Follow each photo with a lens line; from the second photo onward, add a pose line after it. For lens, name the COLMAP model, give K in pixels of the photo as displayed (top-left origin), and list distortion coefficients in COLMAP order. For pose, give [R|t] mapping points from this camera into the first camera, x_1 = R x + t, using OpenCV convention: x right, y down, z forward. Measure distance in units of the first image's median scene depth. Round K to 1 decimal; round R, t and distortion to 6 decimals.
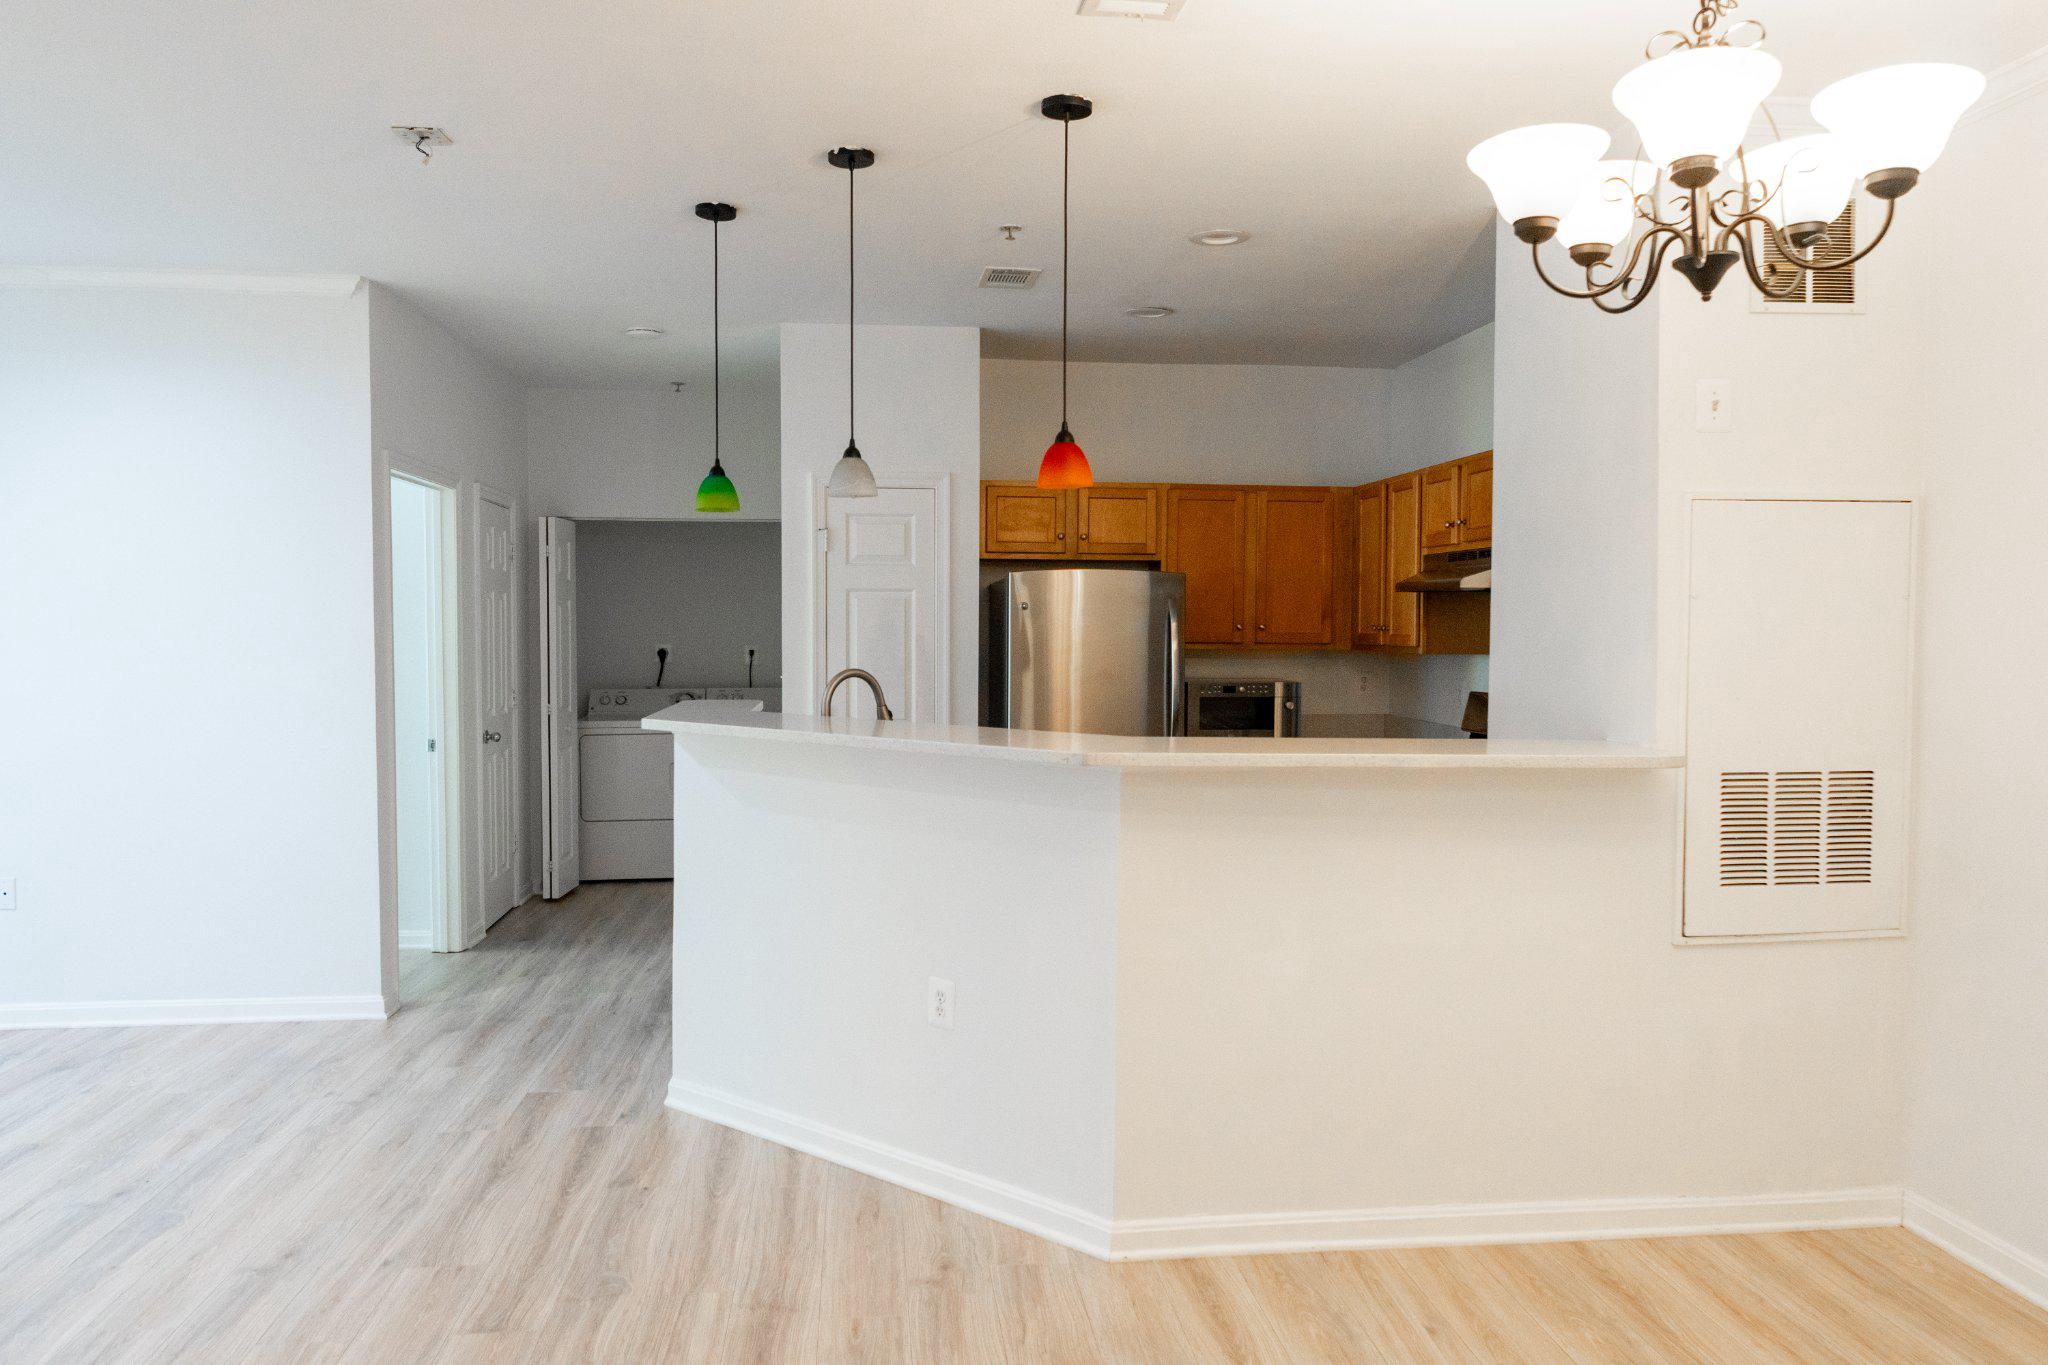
lens RADIAL K [[1430.5, 0, 1022.5], [0, 1430.5, 687.9], [0, 0, 1]] dist [0.003300, -0.004471]
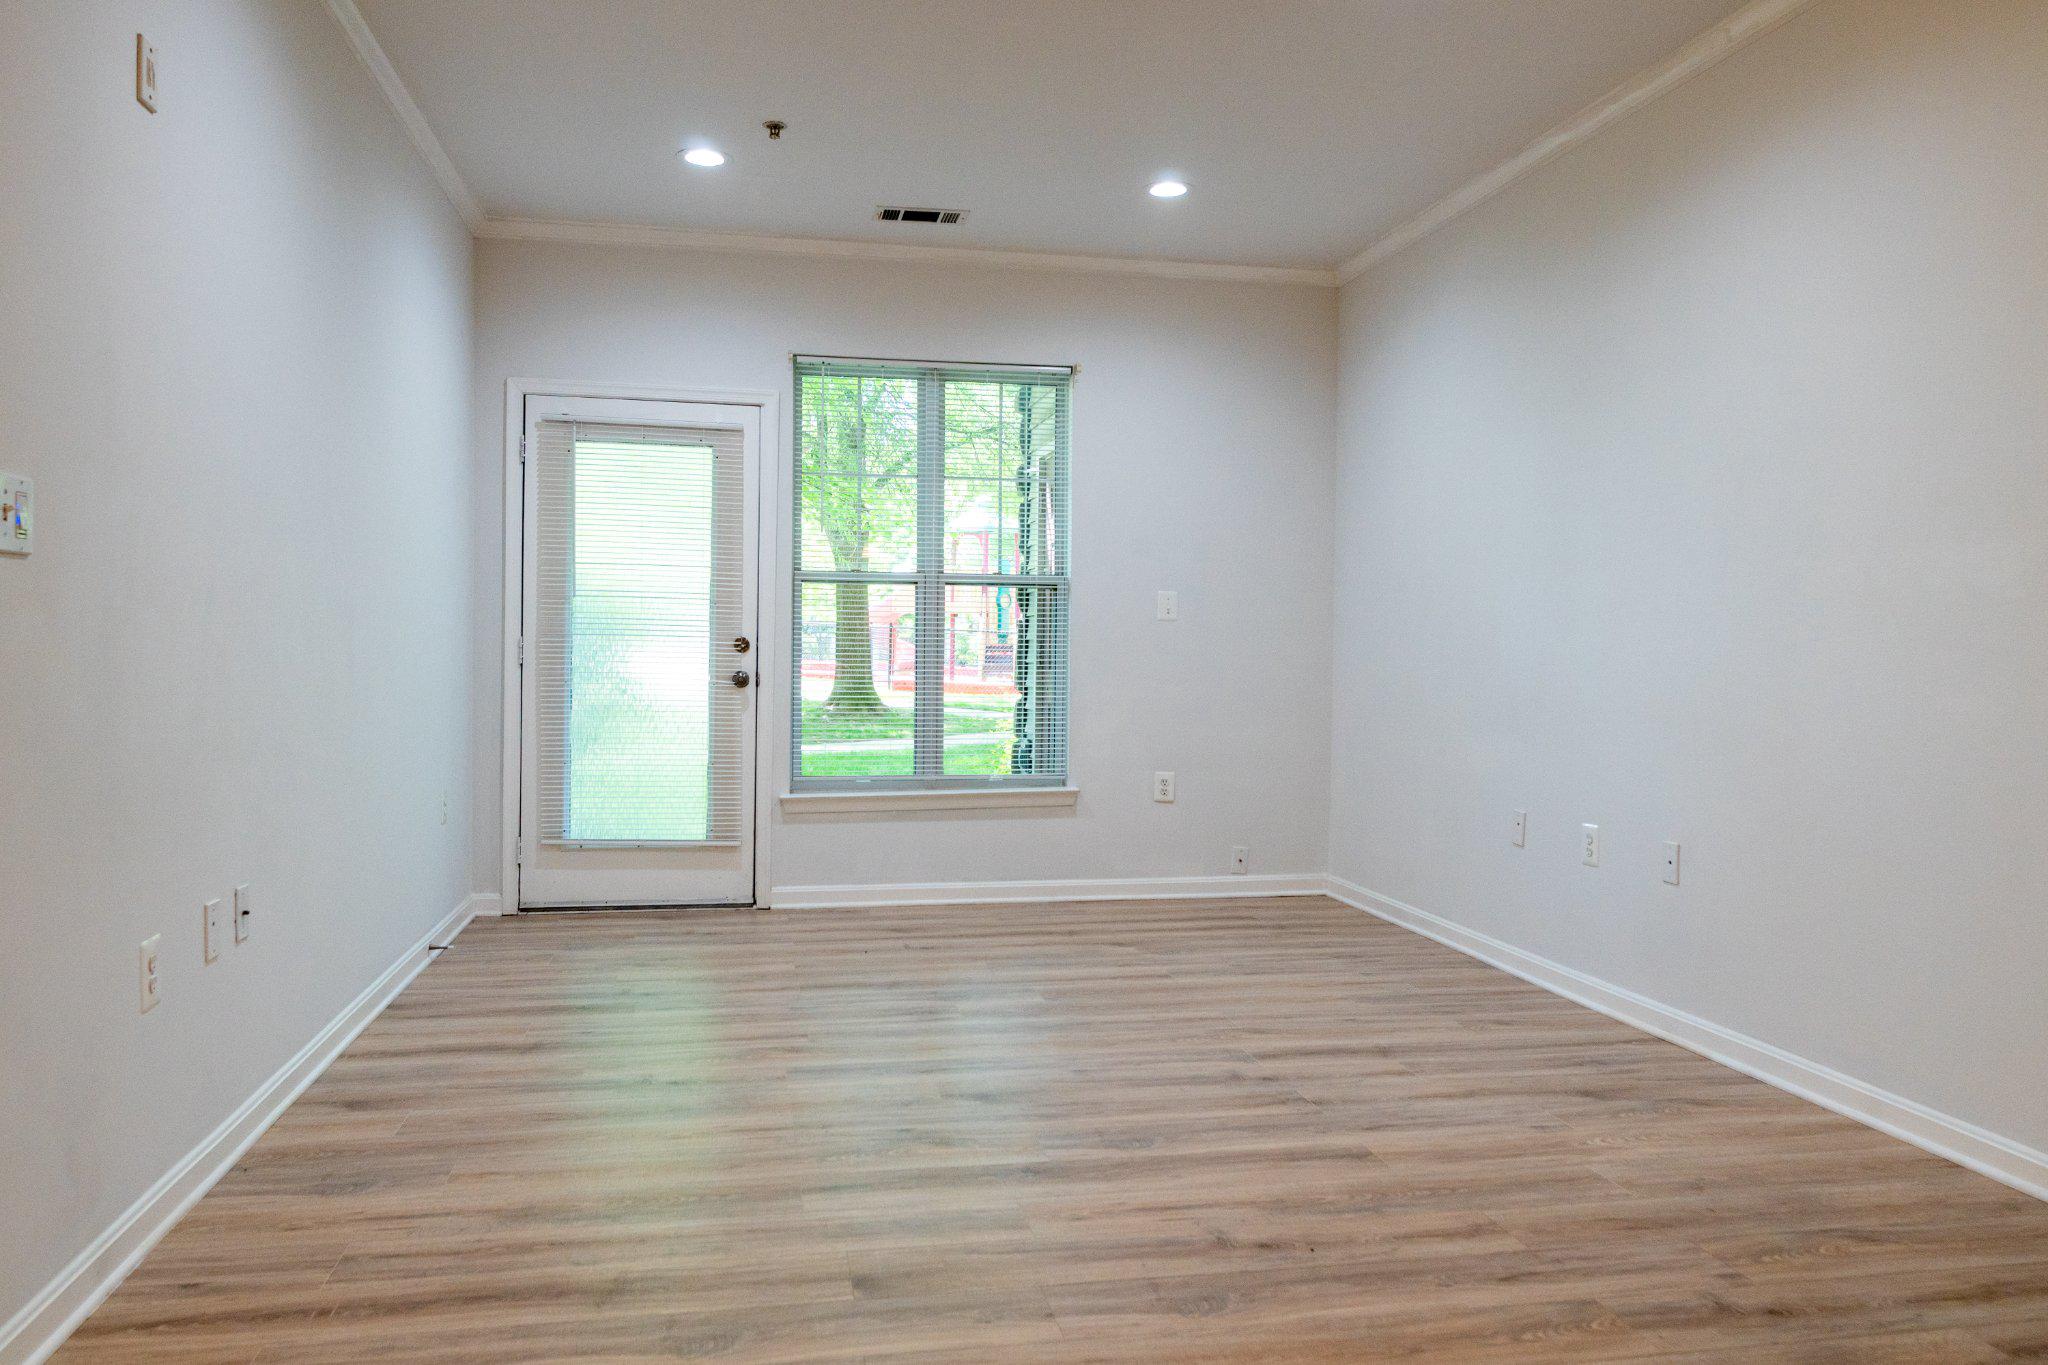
lens RADIAL K [[1430.5, 0, 1021.4], [0, 1430.5, 677.2], [0, 0, 1]] dist [0.003300, -0.004471]
pose [[0.072444, 0.022541, -0.997118, 0.058084], [-0.054458, 0.998343, 0.018612, 0.052940], [0.995885, 0.052953, 0.073552, 0.686304]]
